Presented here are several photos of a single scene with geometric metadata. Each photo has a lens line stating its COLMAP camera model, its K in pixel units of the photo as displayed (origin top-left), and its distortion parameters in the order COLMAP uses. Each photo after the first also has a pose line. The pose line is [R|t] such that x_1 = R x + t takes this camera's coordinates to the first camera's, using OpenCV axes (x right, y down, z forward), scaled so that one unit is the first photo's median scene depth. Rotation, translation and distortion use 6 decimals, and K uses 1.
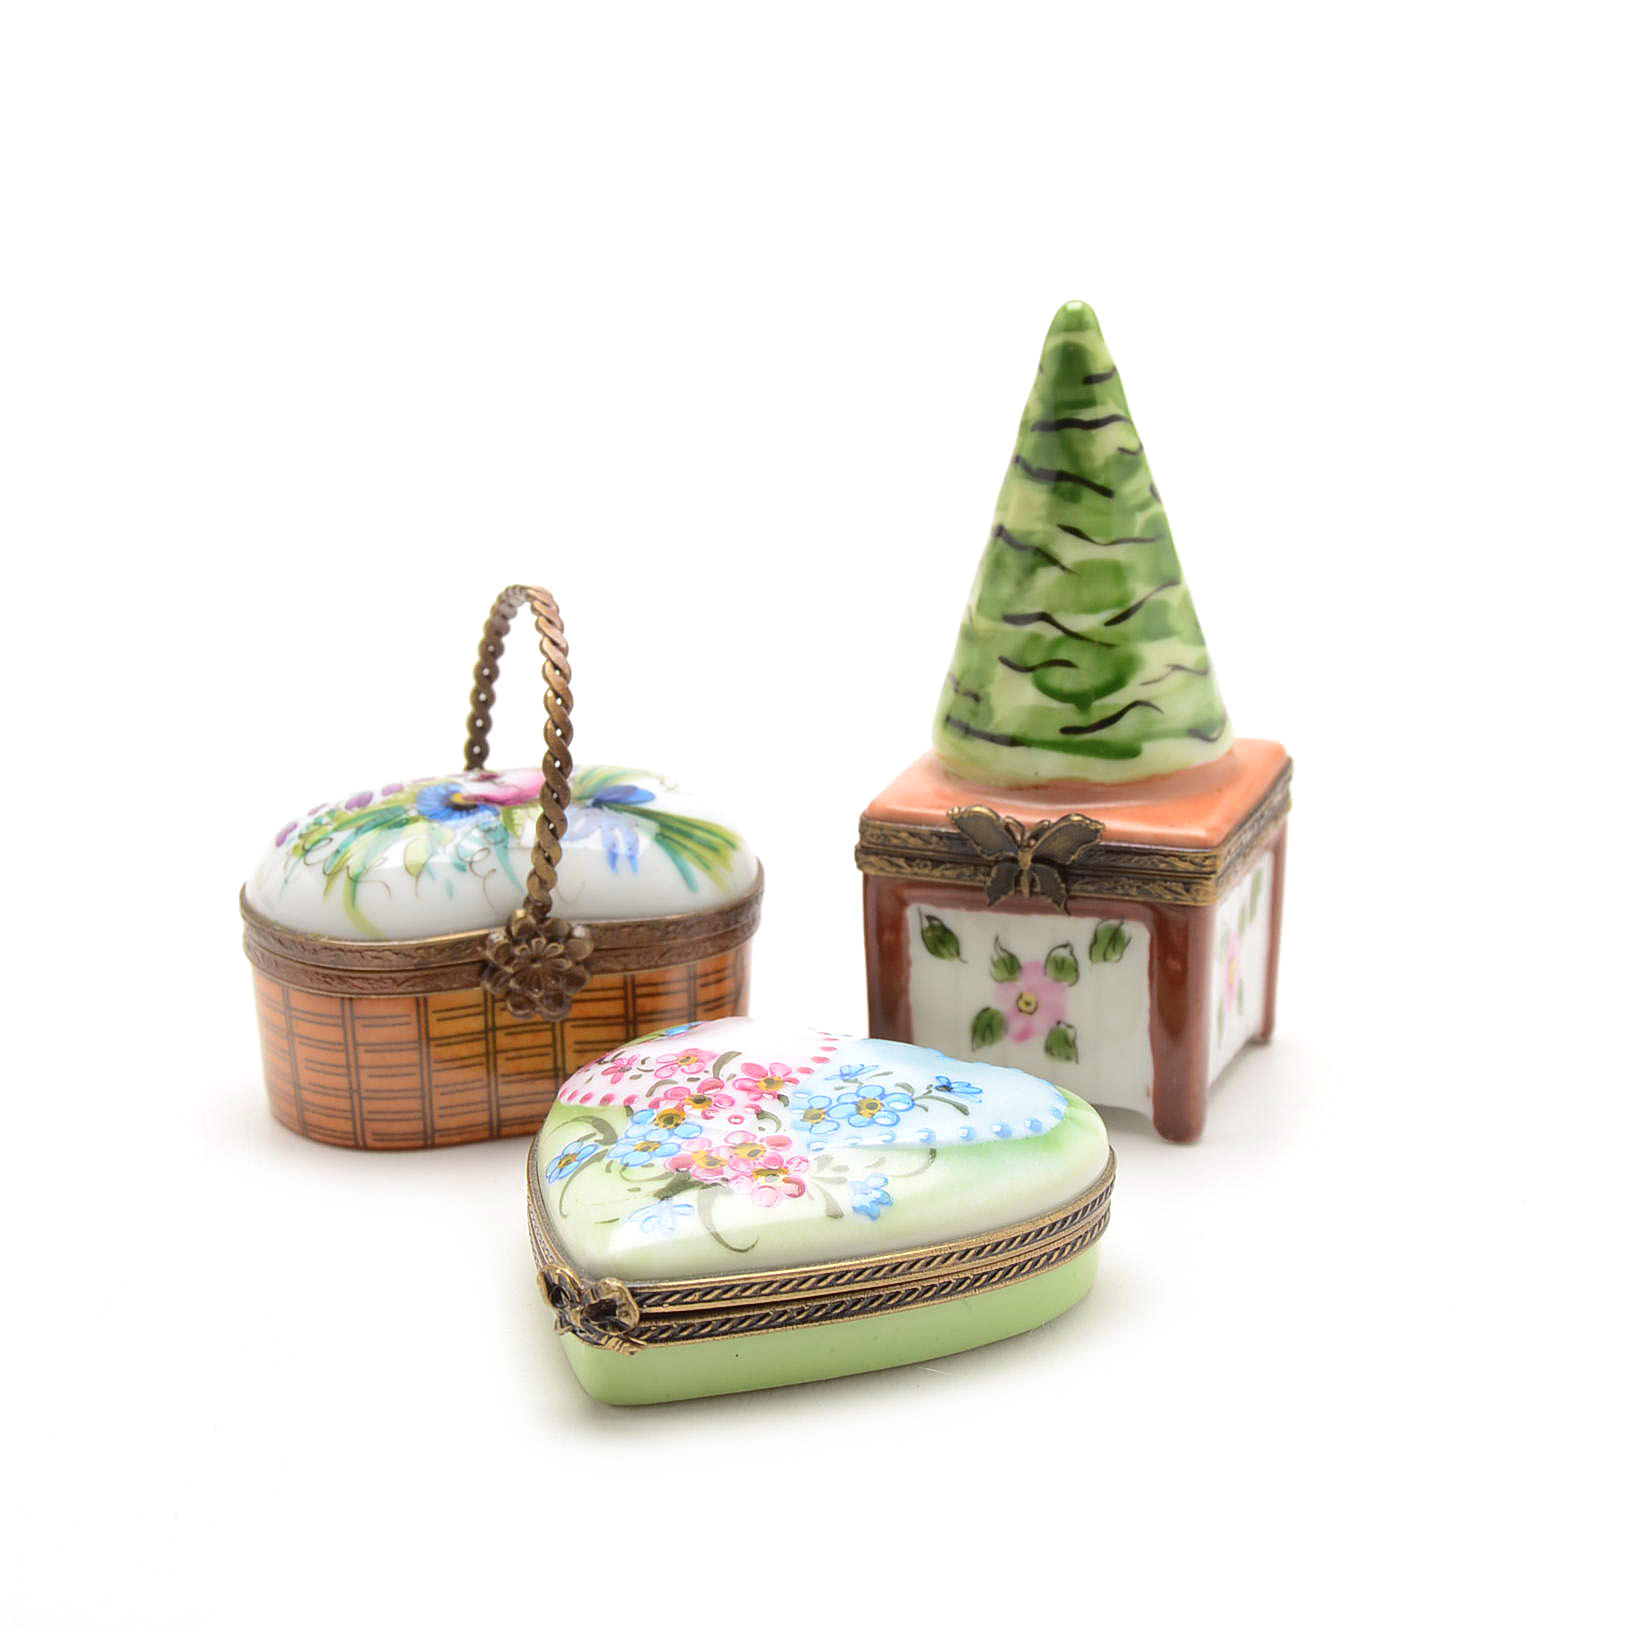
lens RADIAL K [[3660.3, 0, 816.0], [0, 3660.3, 816.0], [0, 0, 1]] dist [-0.061248, -0.071247]
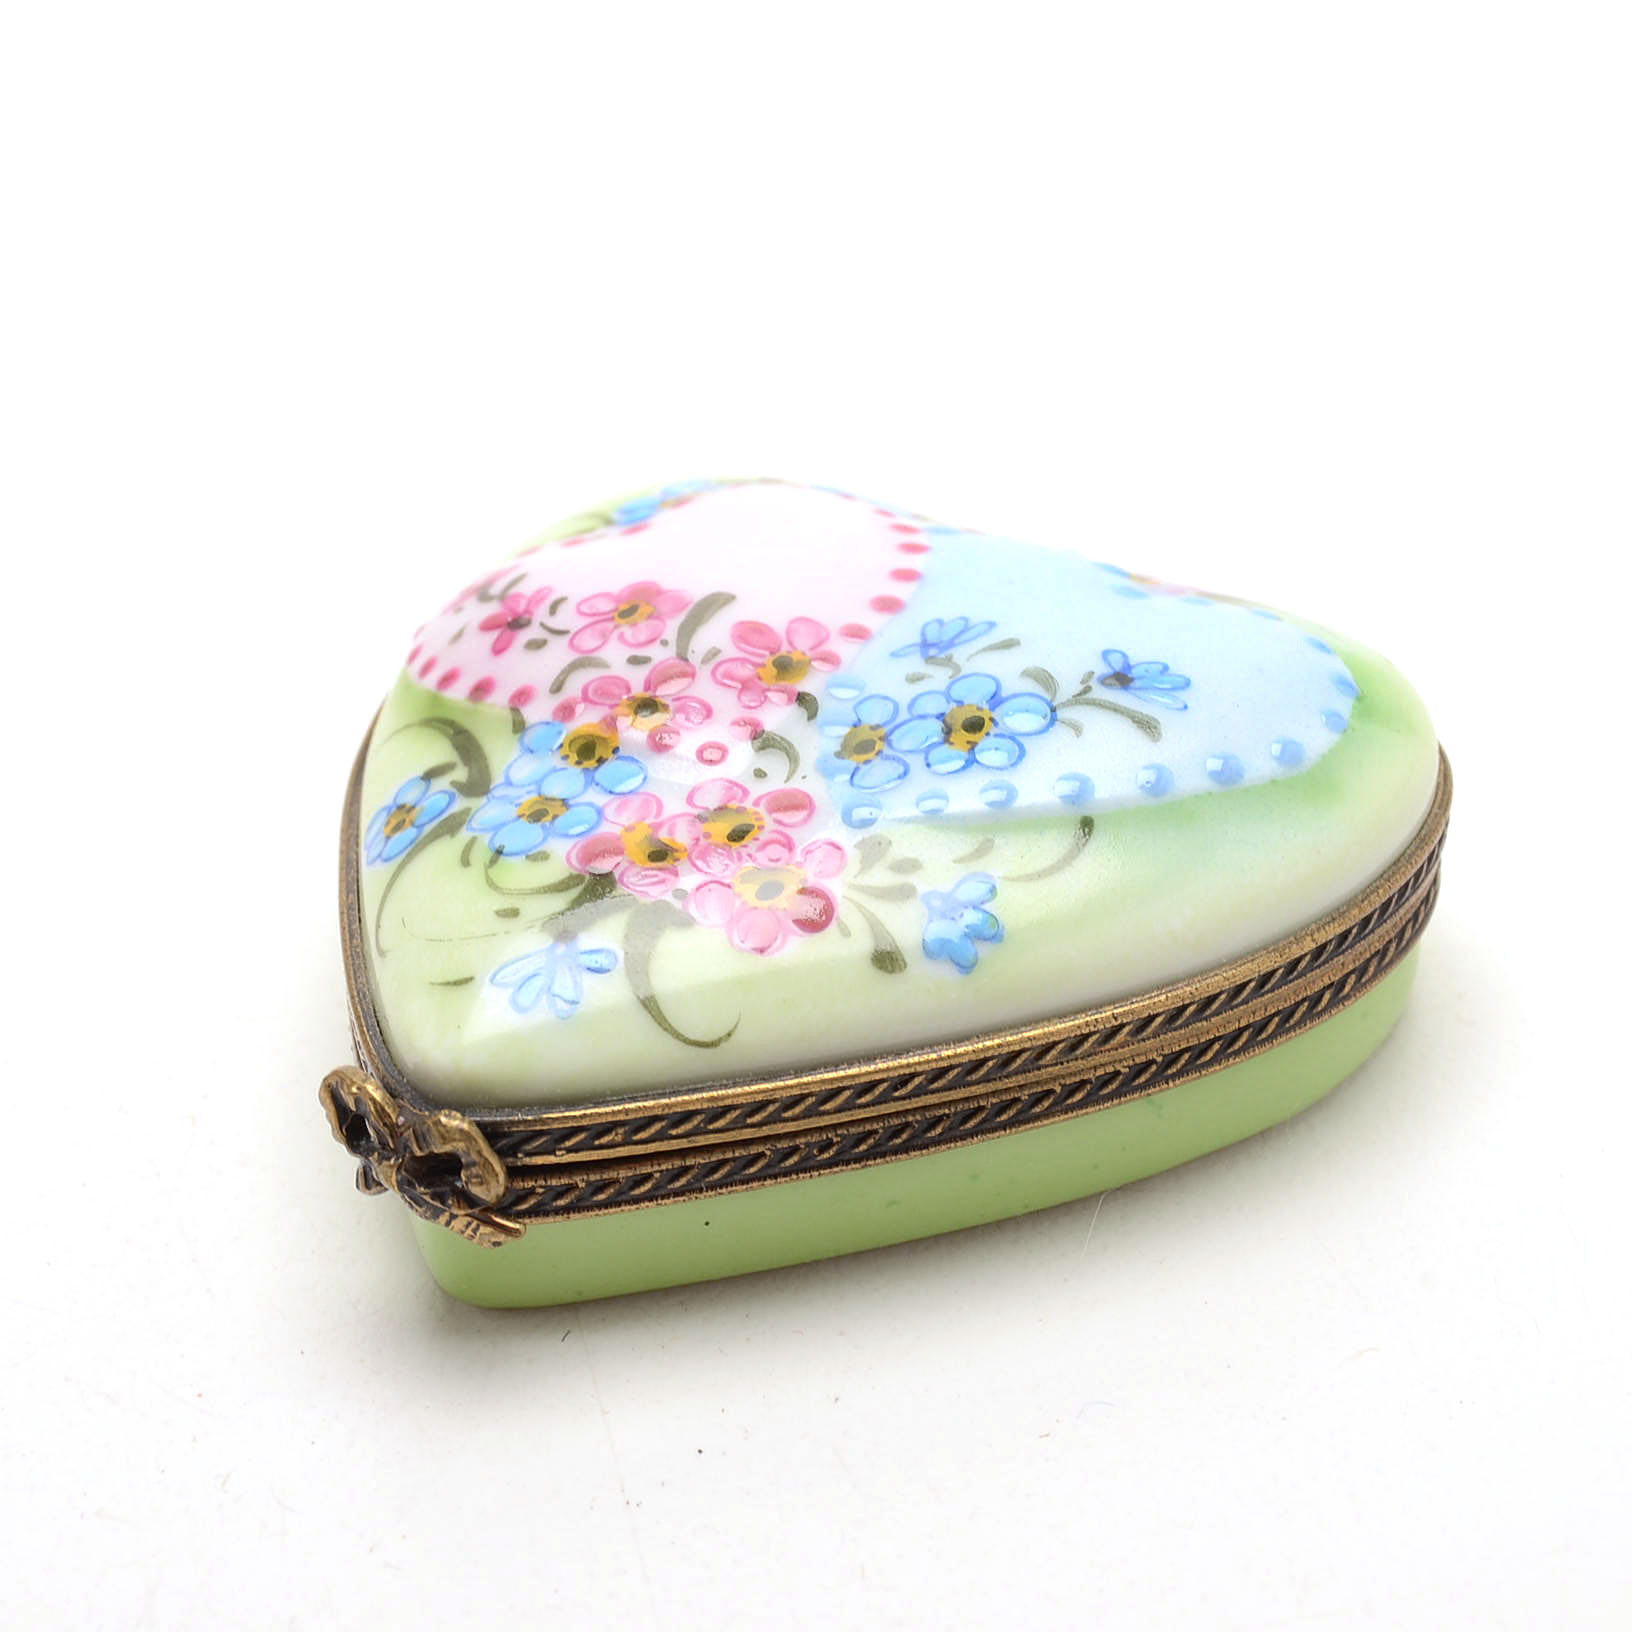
lens RADIAL K [[4840.4, 0, 816.0], [0, 4840.4, 816.0], [0, 0, 1]] dist [-0.067868, 0.282890]
pose [[0.997089, 0.002333, -0.076207, 0.046358], [0.016742, 0.968438, 0.248691, -0.081311], [0.074382, -0.249243, 0.965580, 0.336482]]
